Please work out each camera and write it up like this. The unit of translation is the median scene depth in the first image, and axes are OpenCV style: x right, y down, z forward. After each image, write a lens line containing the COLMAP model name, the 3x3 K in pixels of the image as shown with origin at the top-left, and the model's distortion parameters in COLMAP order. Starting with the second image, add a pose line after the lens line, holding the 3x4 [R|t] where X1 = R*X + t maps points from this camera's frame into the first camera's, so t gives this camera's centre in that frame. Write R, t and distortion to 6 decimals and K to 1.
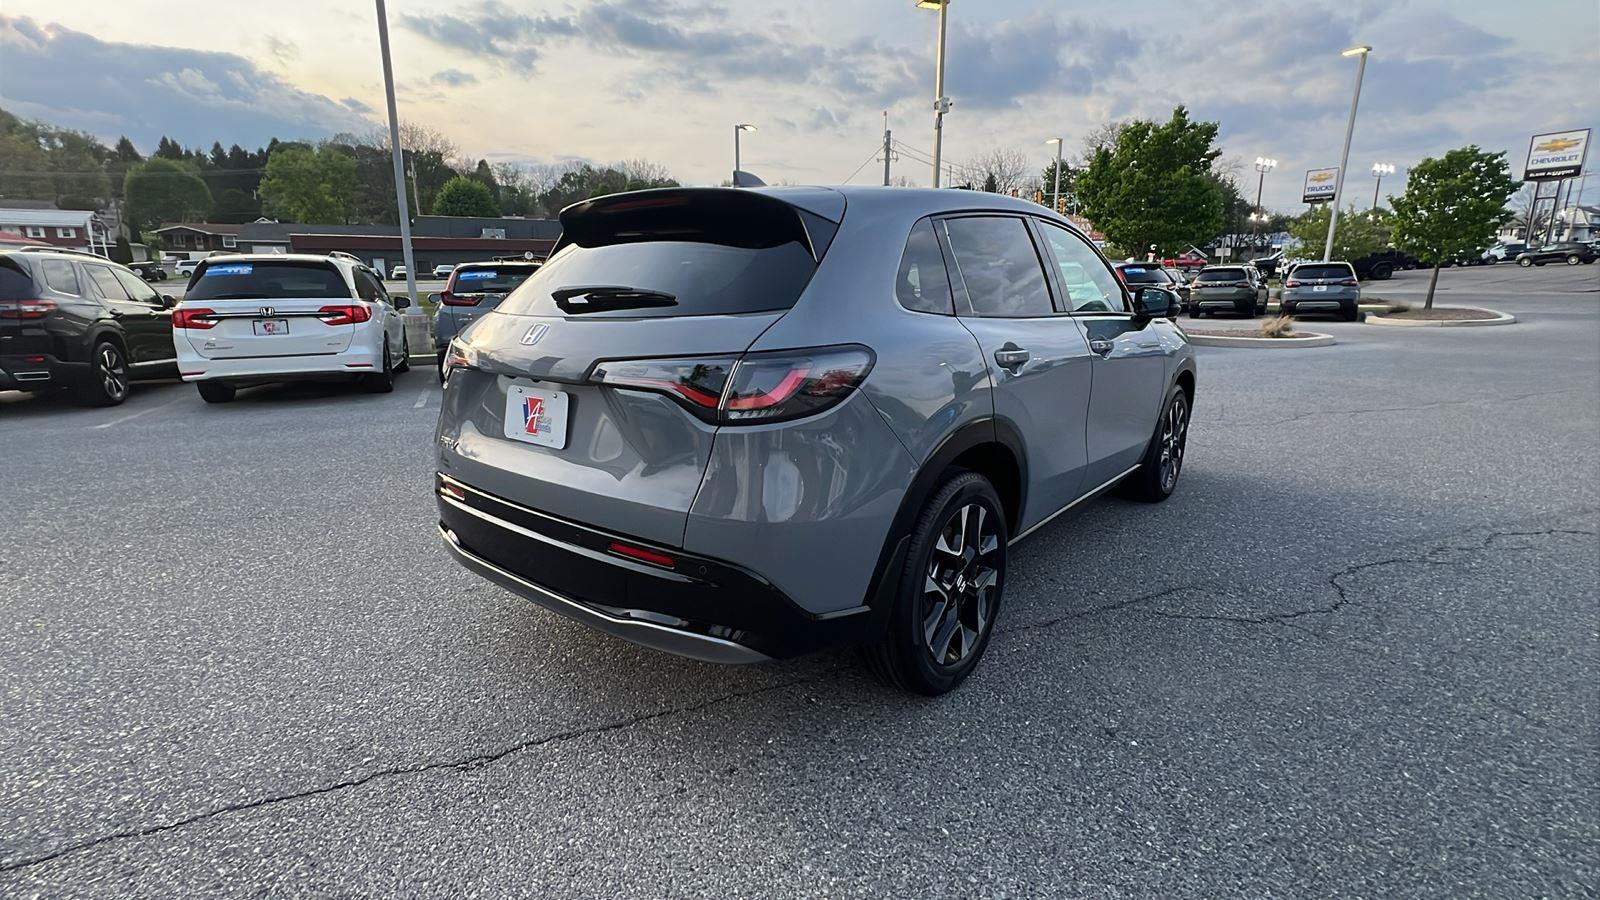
lens RADIAL K [[737.3, 0, 799.4], [0, 737.3, 452.8], [0, 0, 1]] dist [-0.002861, 0.001758]
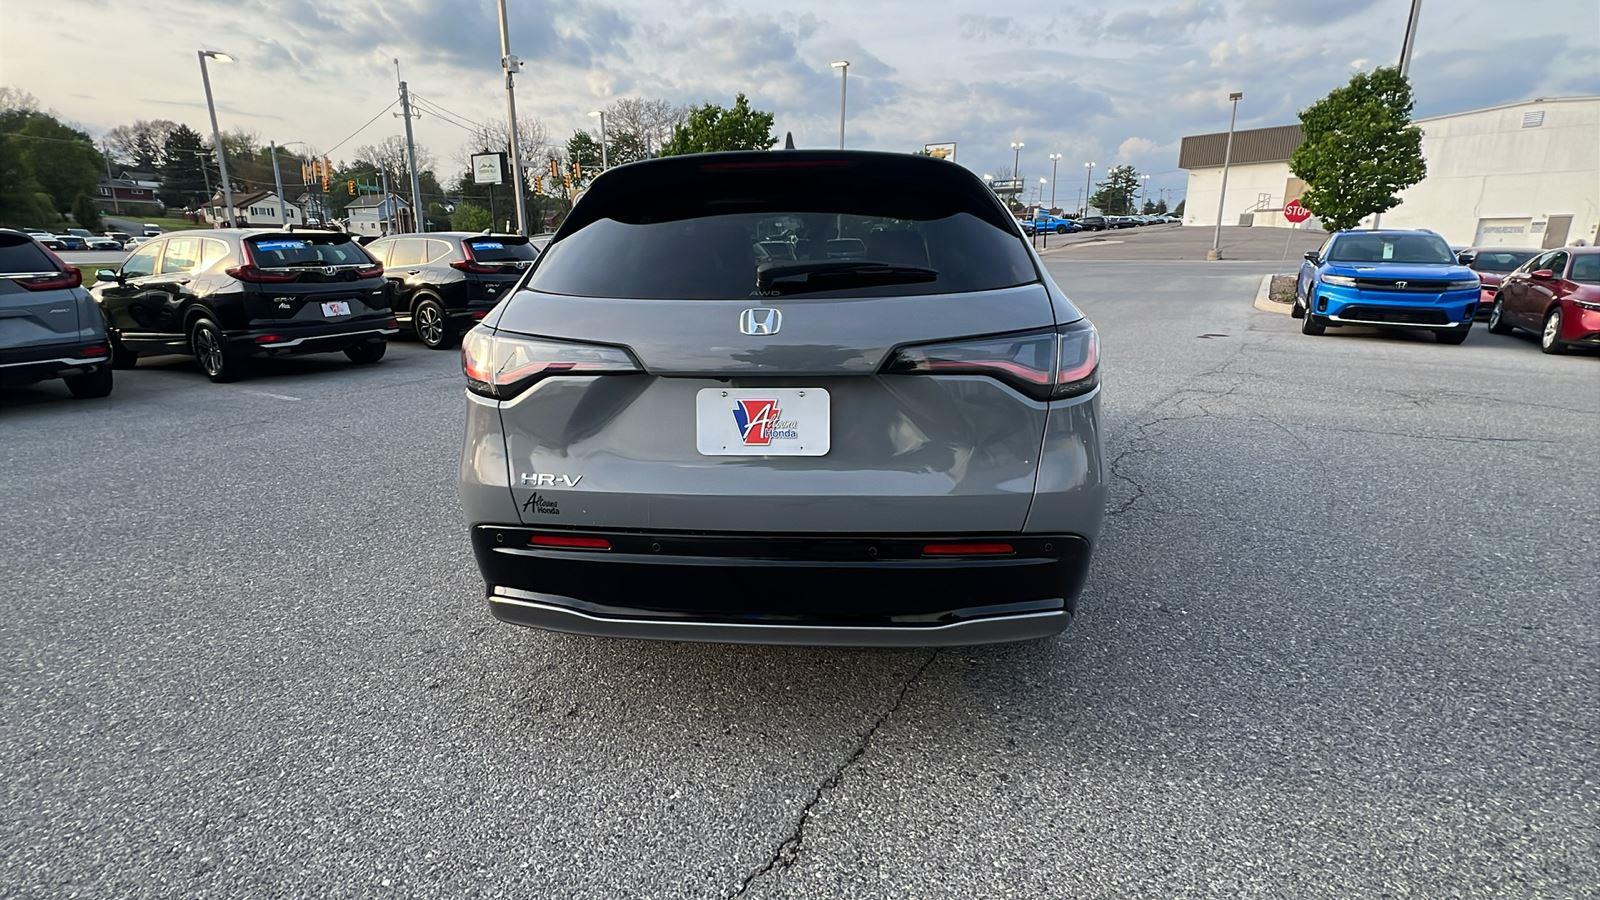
lens RADIAL K [[737.3, 0, 796.9], [0, 737.3, 451.5], [0, 0, 1]] dist [-0.002861, 0.001758]
pose [[0.818372, -0.153396, 0.553838, -0.054031], [0.135122, 0.988062, 0.074001, -0.004632], [-0.558577, 0.014275, 0.829330, 0.018702]]
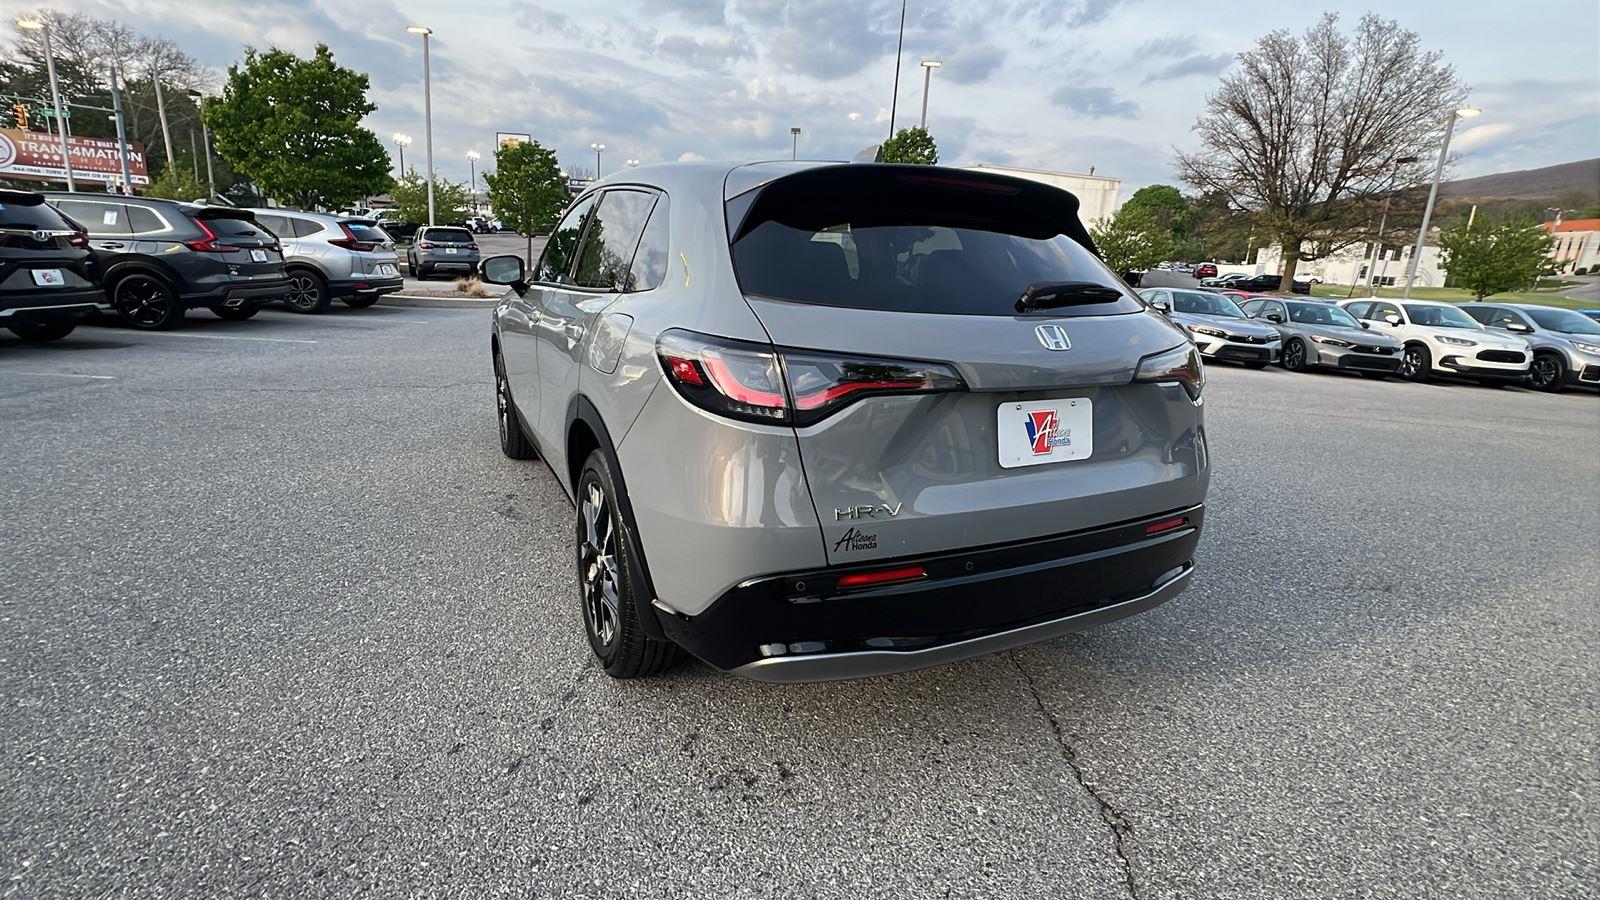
lens RADIAL K [[737.3, 0, 789.9], [0, 737.3, 452.7], [0, 0, 1]] dist [-0.002861, 0.001758]
pose [[0.397632, -0.208373, 0.893571, -0.086605], [0.155937, 0.975051, 0.157983, -0.014078], [-0.904197, 0.076521, 0.420205, 0.060807]]
